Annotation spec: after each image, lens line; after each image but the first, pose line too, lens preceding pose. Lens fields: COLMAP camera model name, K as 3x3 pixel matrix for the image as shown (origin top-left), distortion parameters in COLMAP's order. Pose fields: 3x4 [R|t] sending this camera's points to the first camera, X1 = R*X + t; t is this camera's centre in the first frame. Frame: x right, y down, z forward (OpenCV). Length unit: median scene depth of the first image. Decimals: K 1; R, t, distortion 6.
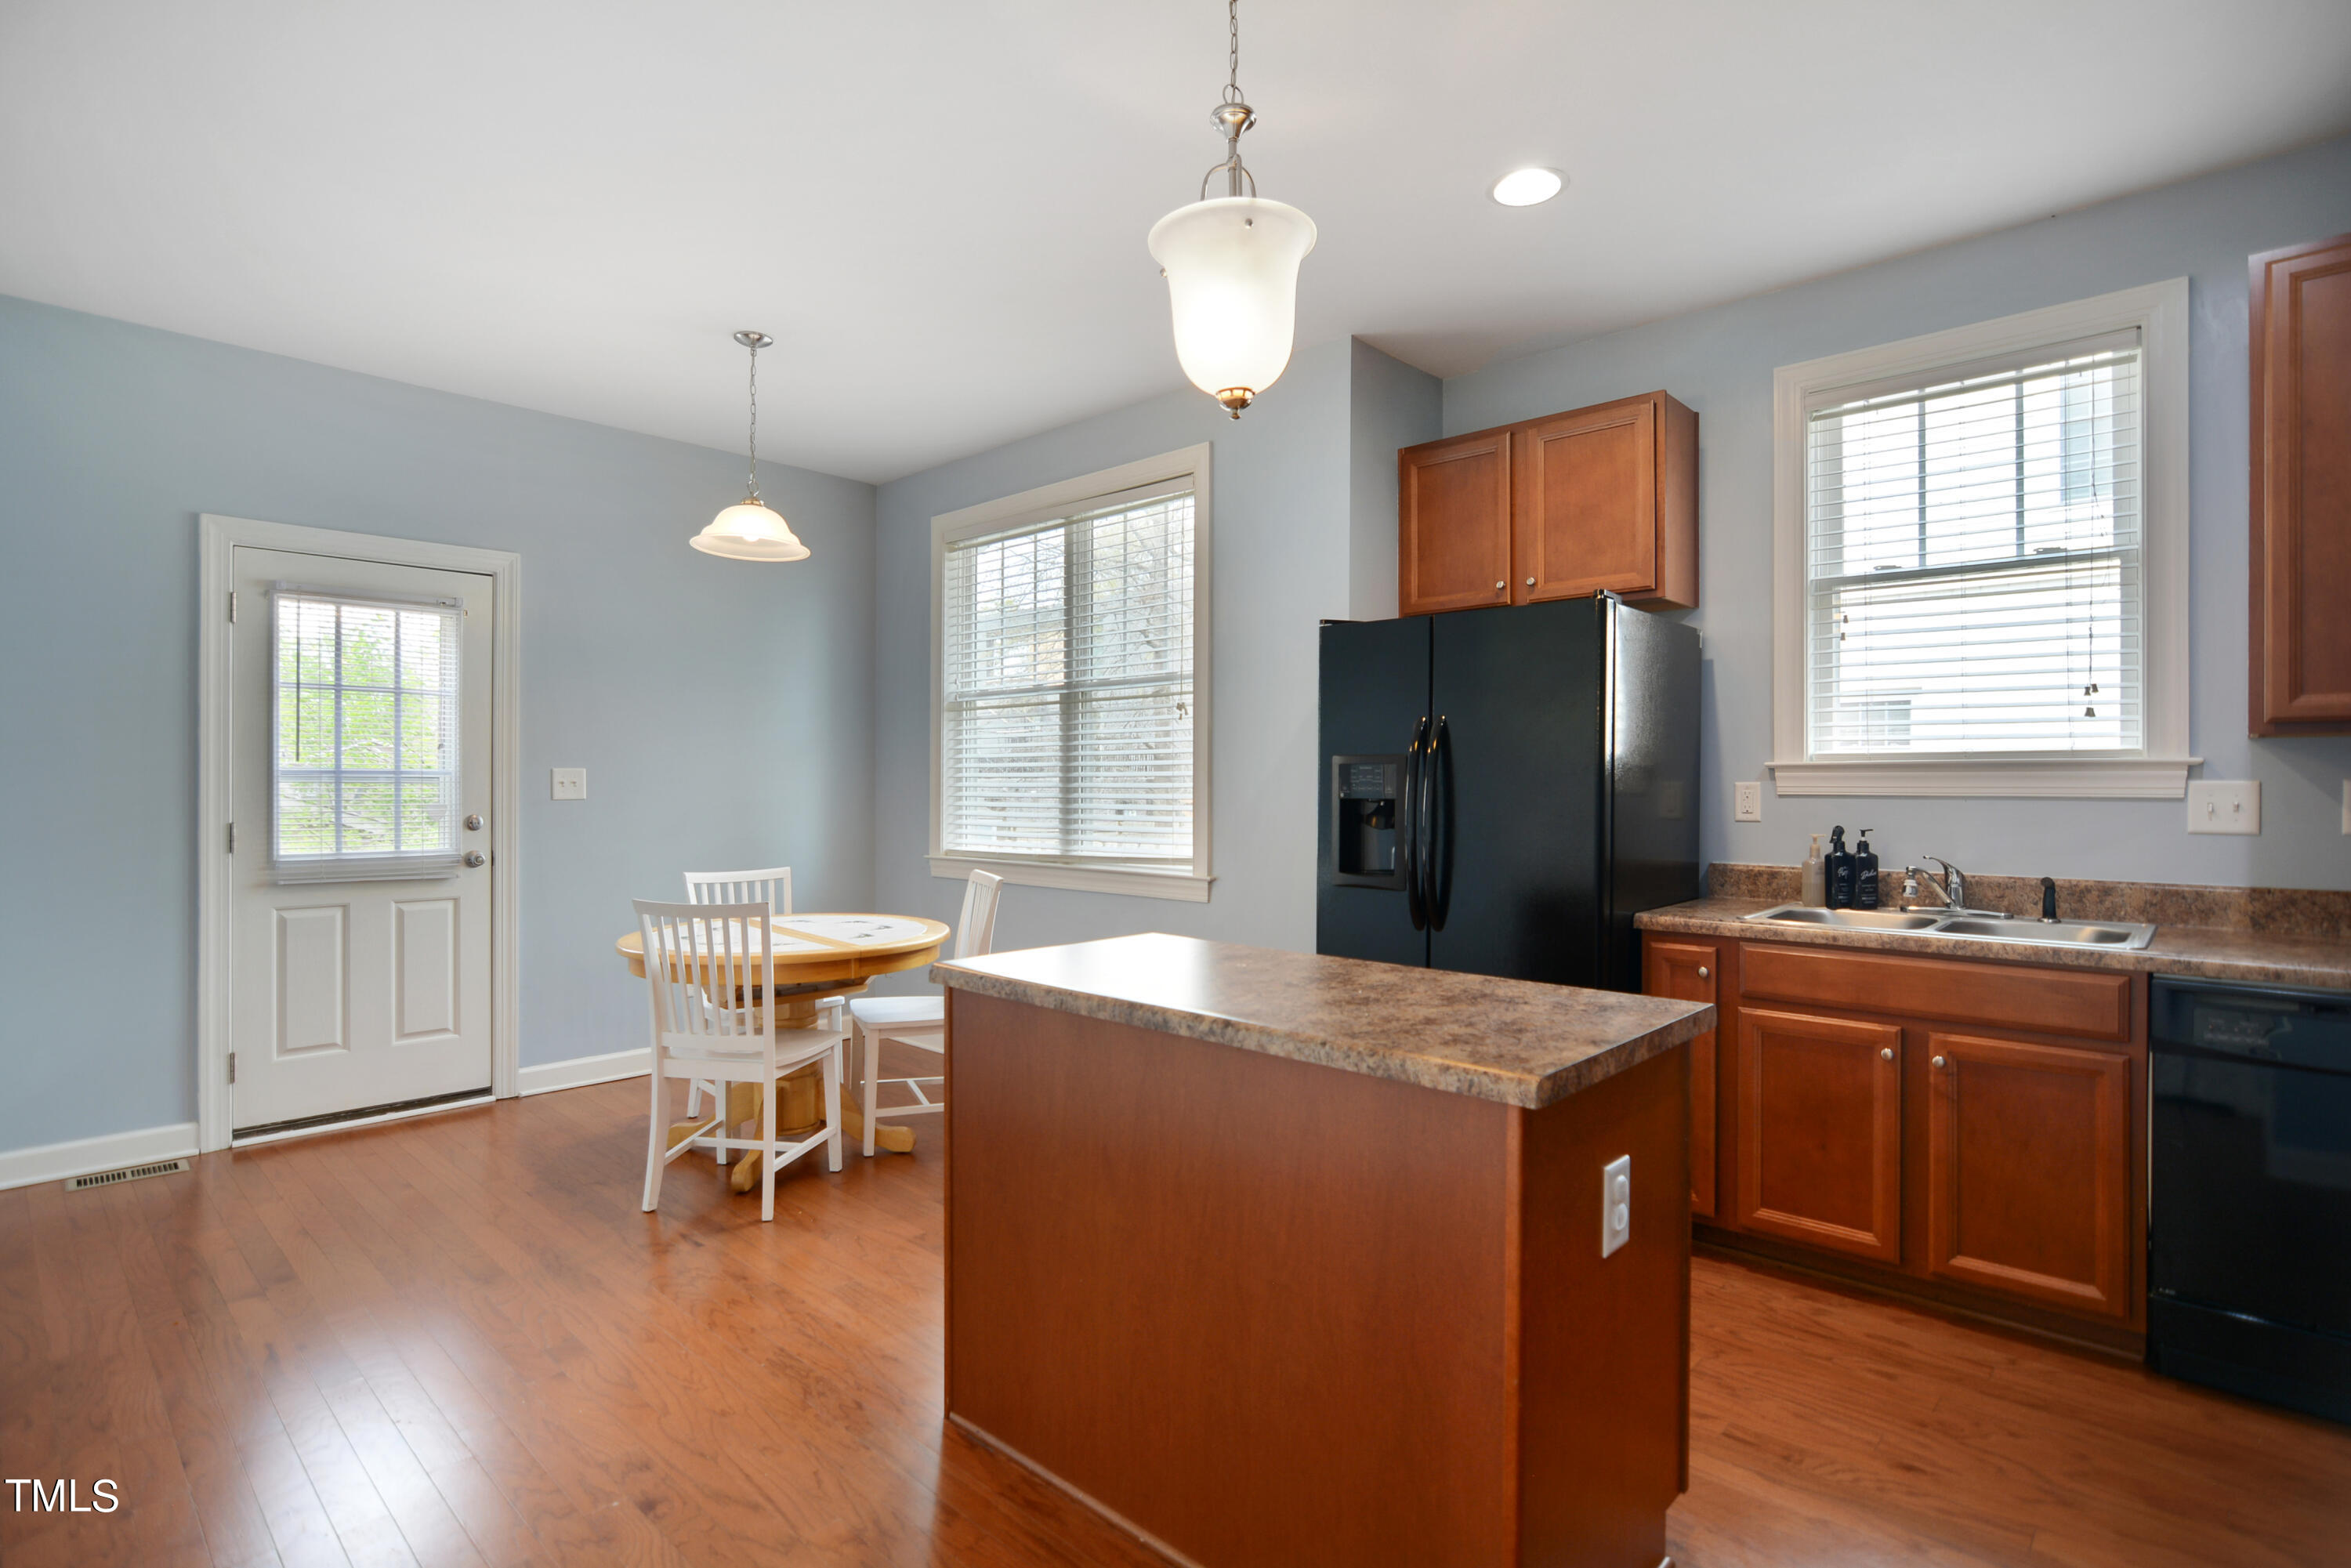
lens RADIAL K [[1139.5, 0, 1185.2], [0, 1139.5, 782.2], [0, 0, 1]] dist [-0.016385, 0.004209]
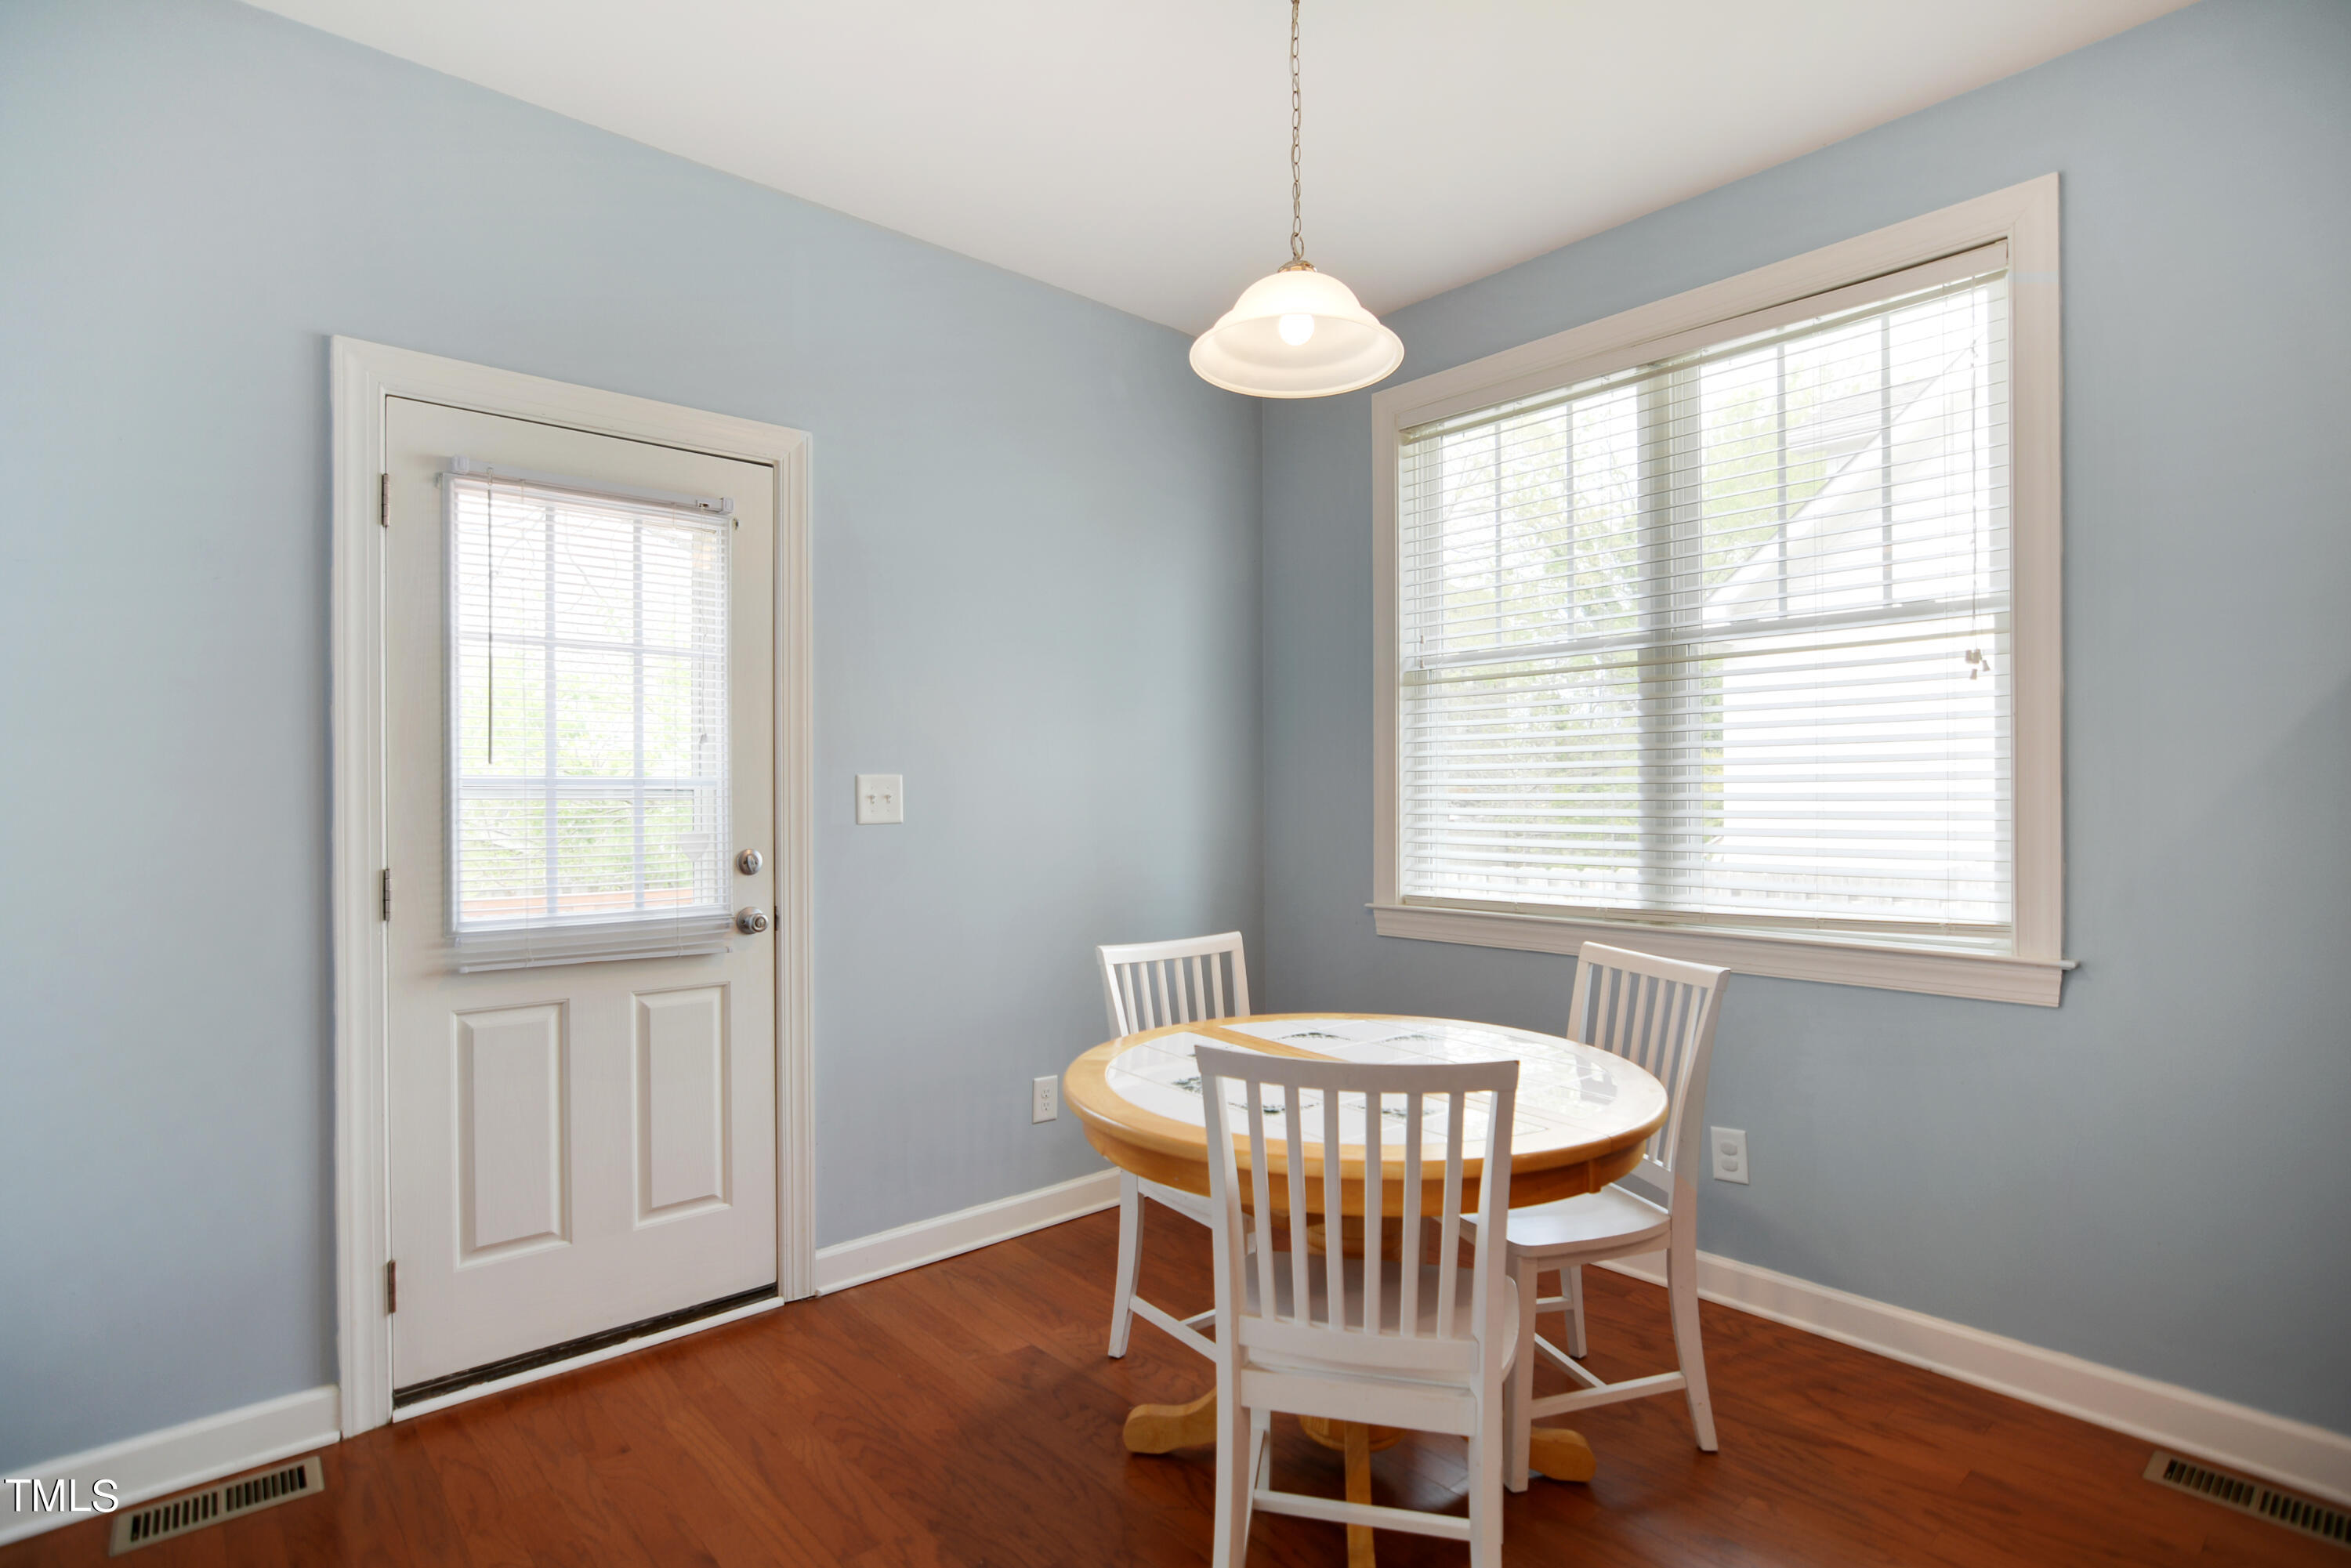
lens RADIAL K [[1139.5, 0, 1172.1], [0, 1139.5, 793.1], [0, 0, 1]] dist [-0.016385, 0.004209]
pose [[0.996510, -0.006364, -0.083232, -0.355296], [0.006547, 0.999977, 0.001925, -0.002187], [0.083217, -0.002463, 0.996528, 0.409494]]
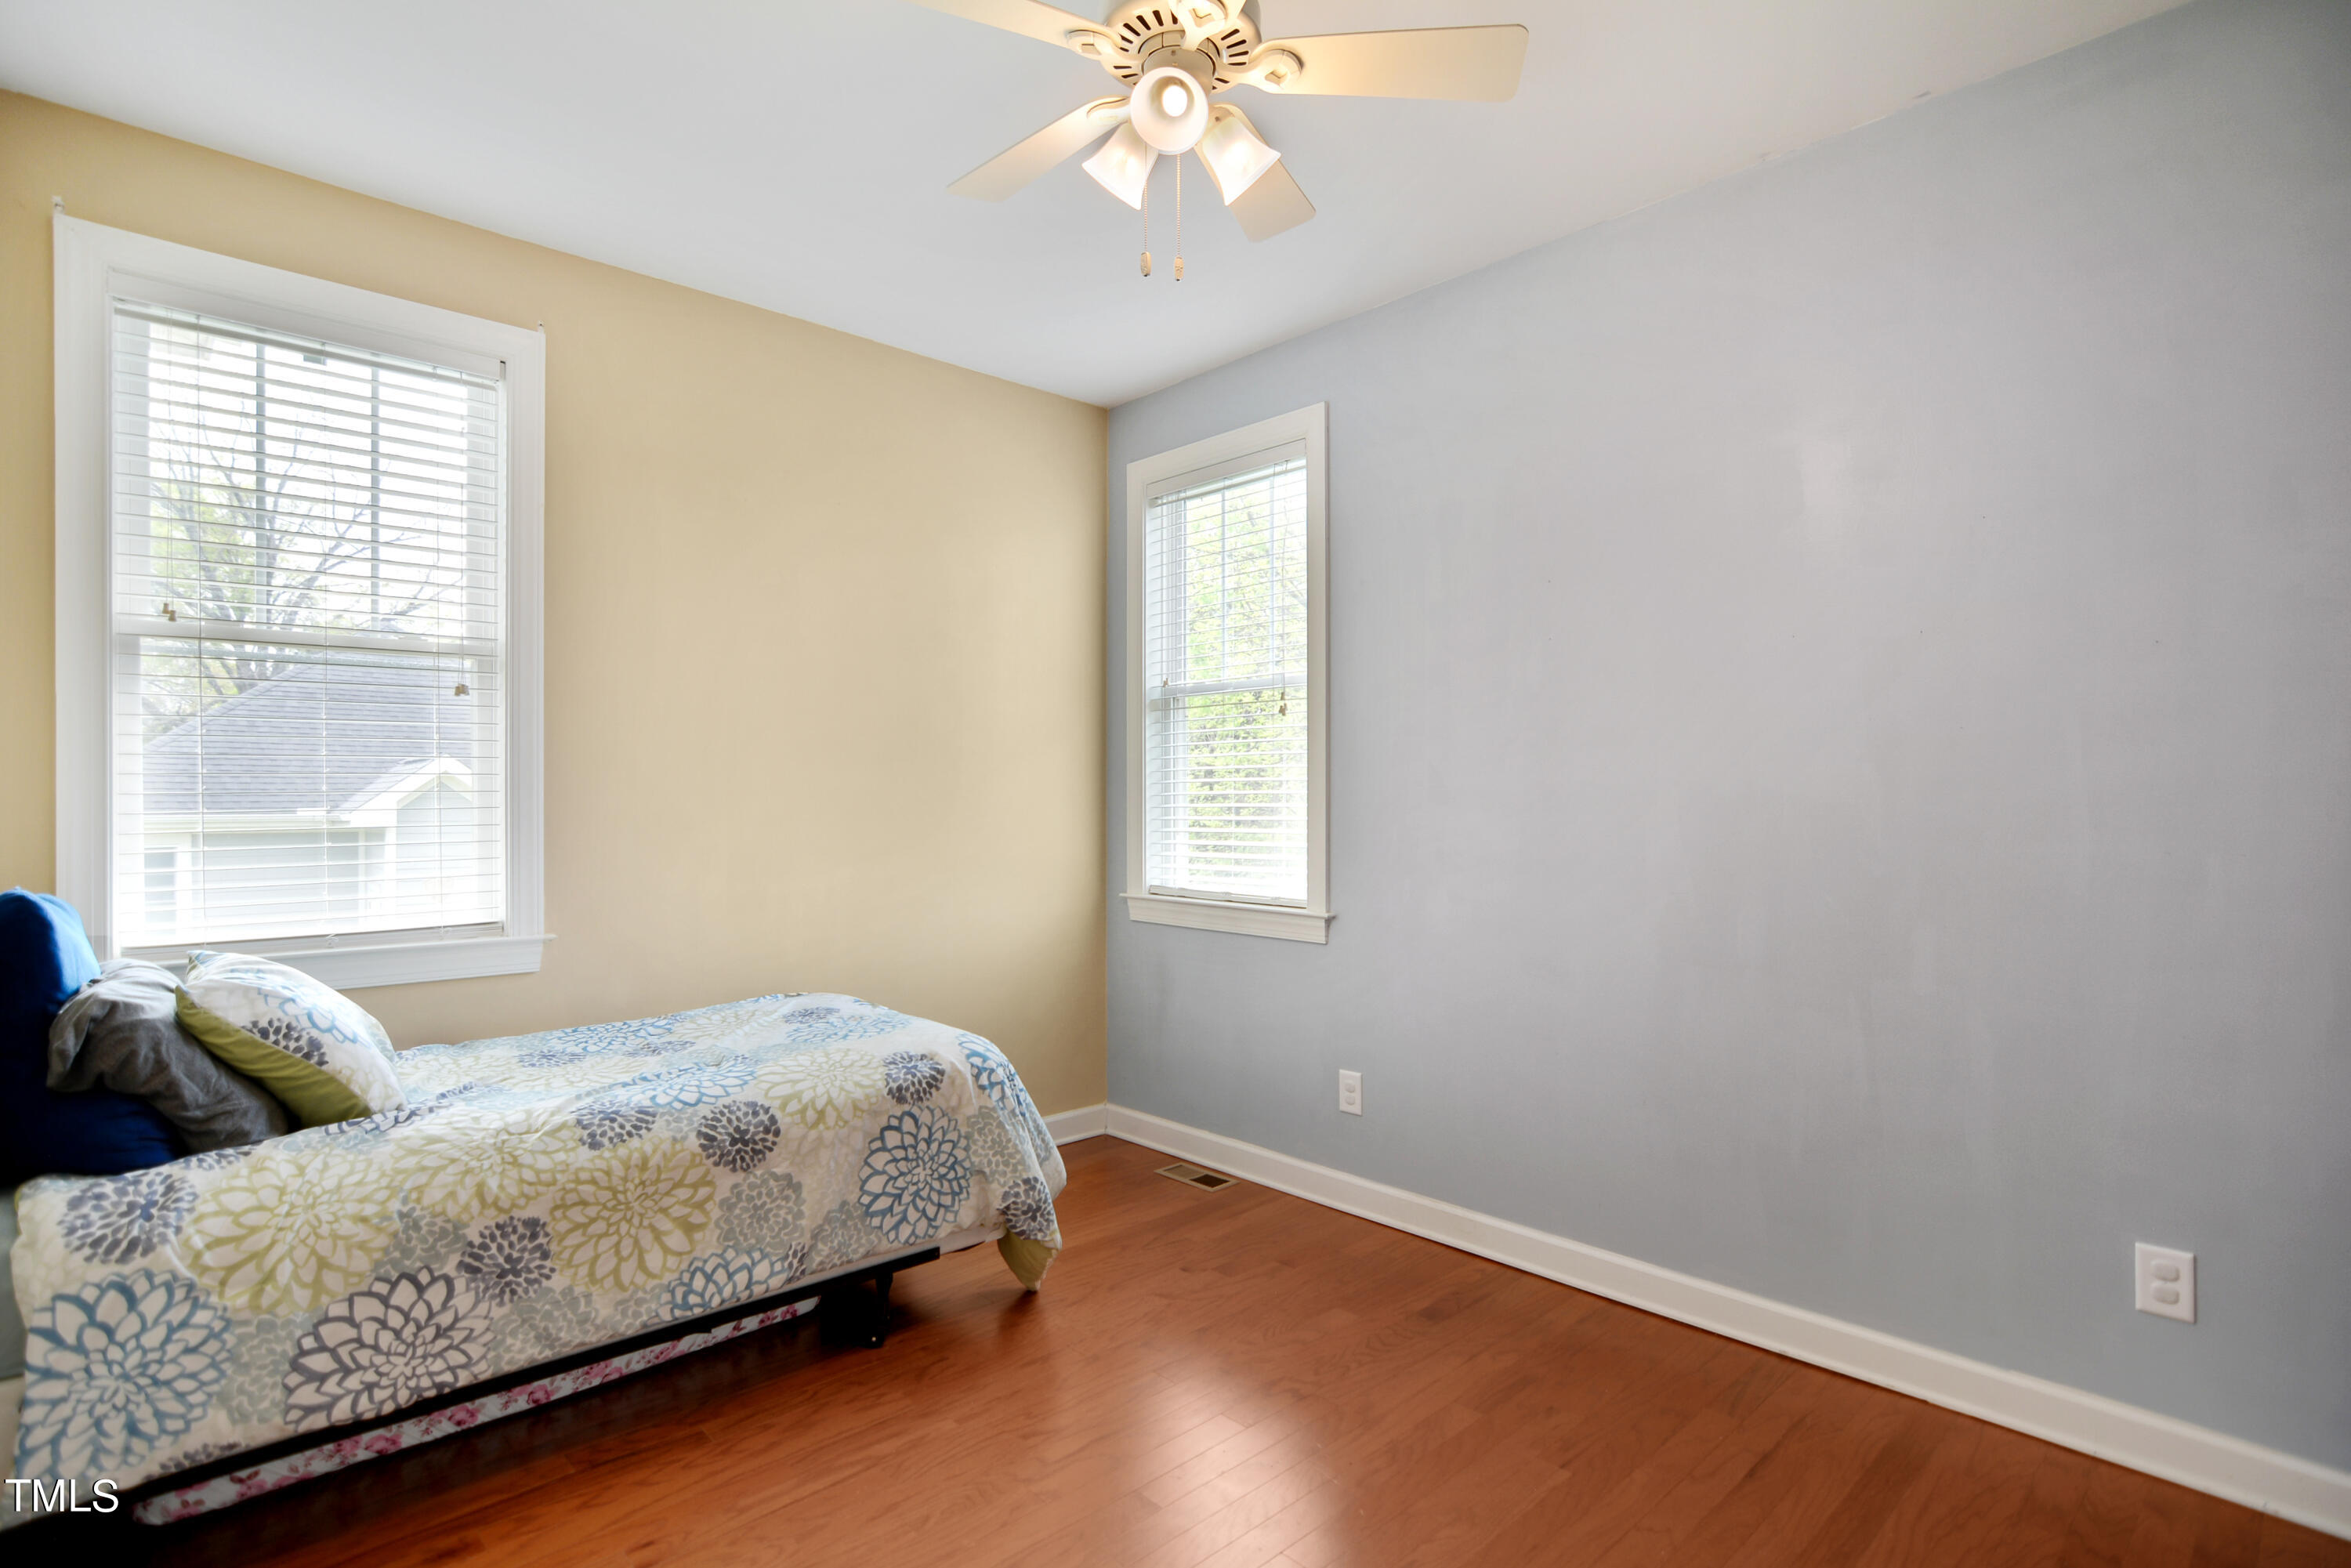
lens RADIAL K [[1182.4, 0, 1172.0], [0, 1182.4, 793.7], [0, 0, 1]] dist [-0.002998, -0.000563]
pose [[0.997060, 0.000322, -0.076625, -0.162940], [-0.000551, 0.999995, -0.002975, -0.002952], [0.076623, 0.003009, 0.997056, 0.233749]]
